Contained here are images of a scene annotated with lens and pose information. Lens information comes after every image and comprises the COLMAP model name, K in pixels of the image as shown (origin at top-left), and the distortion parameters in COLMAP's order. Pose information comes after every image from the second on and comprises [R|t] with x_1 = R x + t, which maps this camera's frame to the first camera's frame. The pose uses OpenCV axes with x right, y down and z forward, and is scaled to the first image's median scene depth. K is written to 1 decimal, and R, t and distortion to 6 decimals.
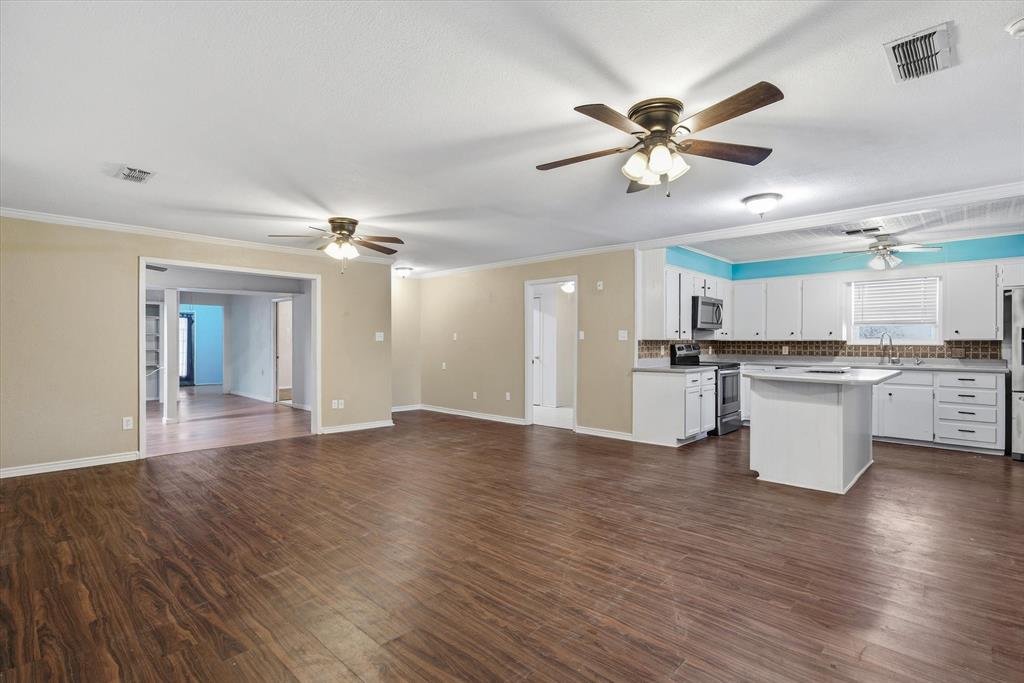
lens RADIAL K [[490.6, 0, 510.1], [0, 490.6, 343.8], [0, 0, 1]] dist [0.002228, 0.001193]
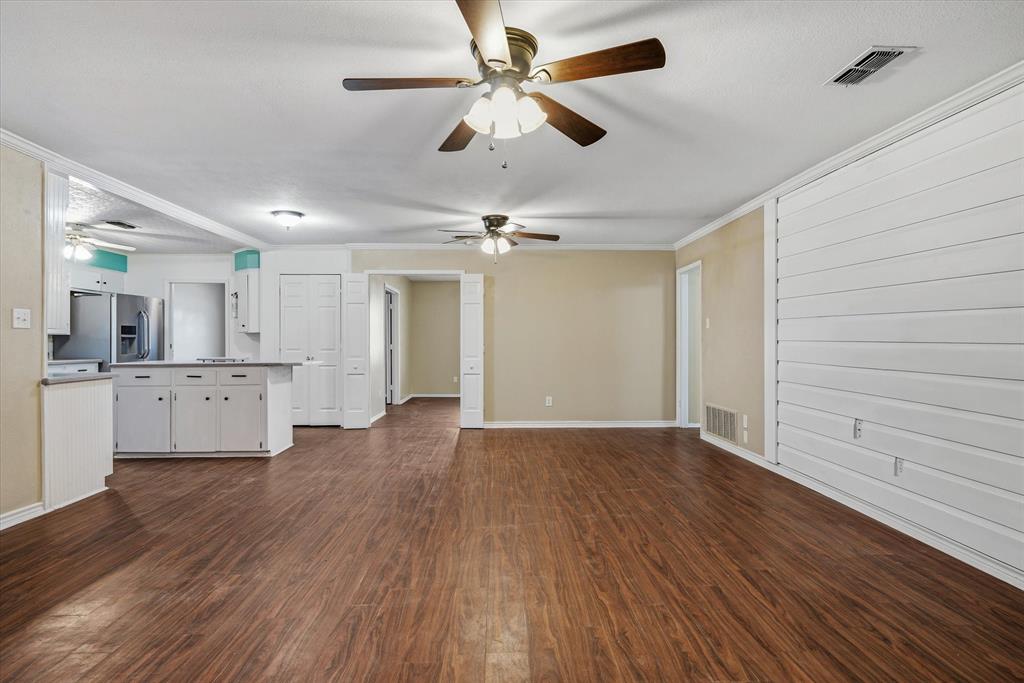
lens RADIAL K [[537.9, 0, 512.0], [0, 537.9, 341.5], [0, 0, 1]] dist [-0.000651, -0.000056]
pose [[-0.713559, -0.000469, 0.700595, -0.551838], [0.000963, 0.999998, 0.001650, 0.007508], [-0.700594, 0.001852, -0.713557, 1.089476]]
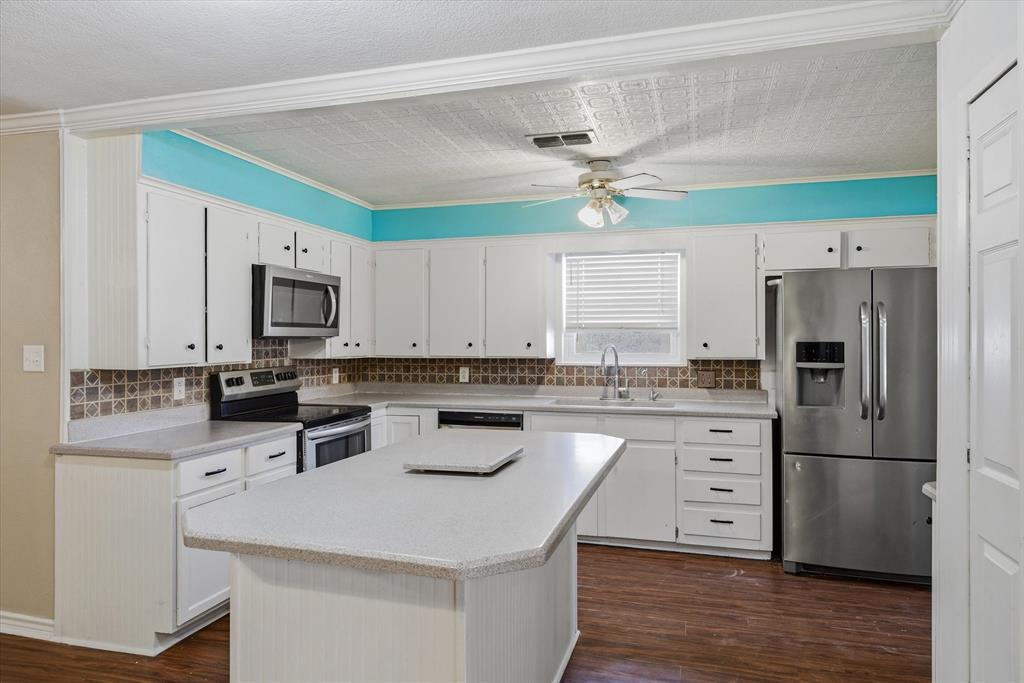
lens RADIAL K [[640.7, 0, 512.0], [0, 640.7, 341.5], [0, 0, 1]] dist [0.002931, 0.000772]
pose [[0.889367, -0.004297, 0.457173, 0.343039], [0.004517, 0.999990, 0.000612, -0.029340], [-0.457171, 0.001521, 0.889377, 0.412987]]
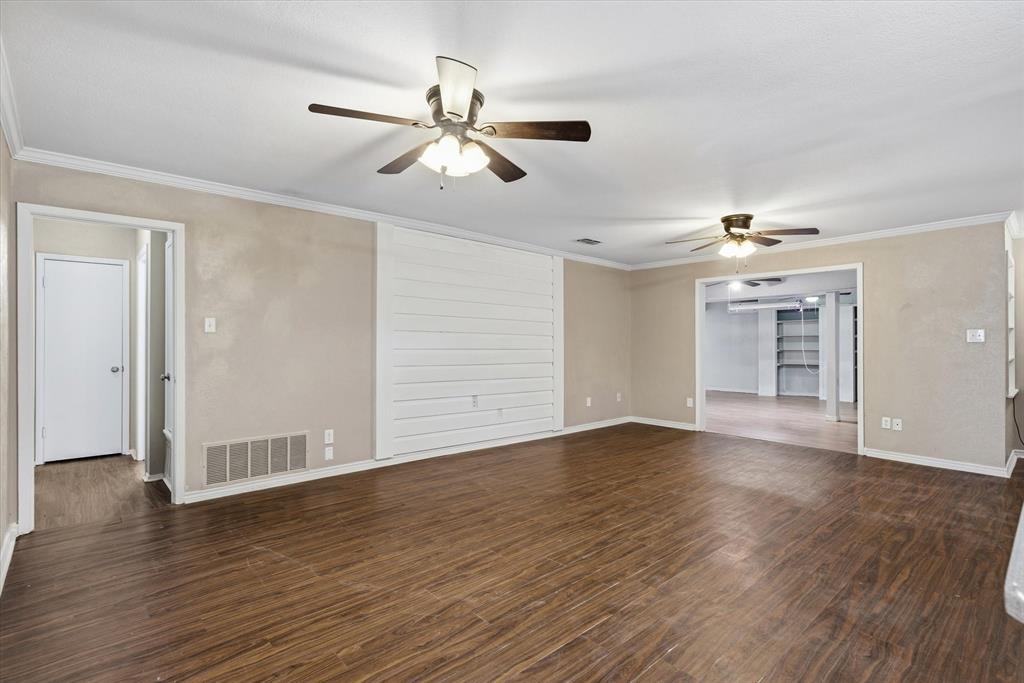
lens RADIAL K [[490.6, 0, 510.1], [0, 490.6, 343.8], [0, 0, 1]] dist [0.002228, 0.001193]
pose [[-0.077637, 0.000564, -0.996982, 0.530286], [-0.003405, 0.999994, 0.000830, -0.002917], [0.996976, 0.003460, -0.077635, 0.515826]]
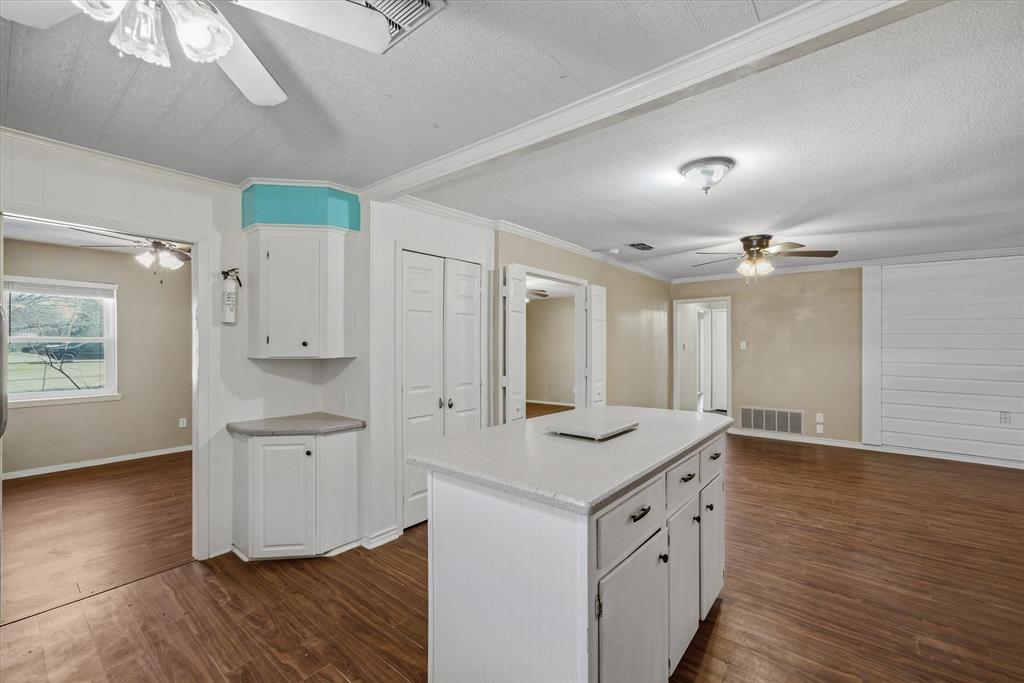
lens RADIAL K [[426.5, 0, 508.3], [0, 426.5, 346.7], [0, 0, 1]] dist [0.001932, 0.000400]
pose [[-0.997749, -0.001254, -0.067049, 0.587948], [-0.001608, 0.999985, 0.005221, -0.028066], [0.067042, 0.005318, -0.997736, 1.119075]]
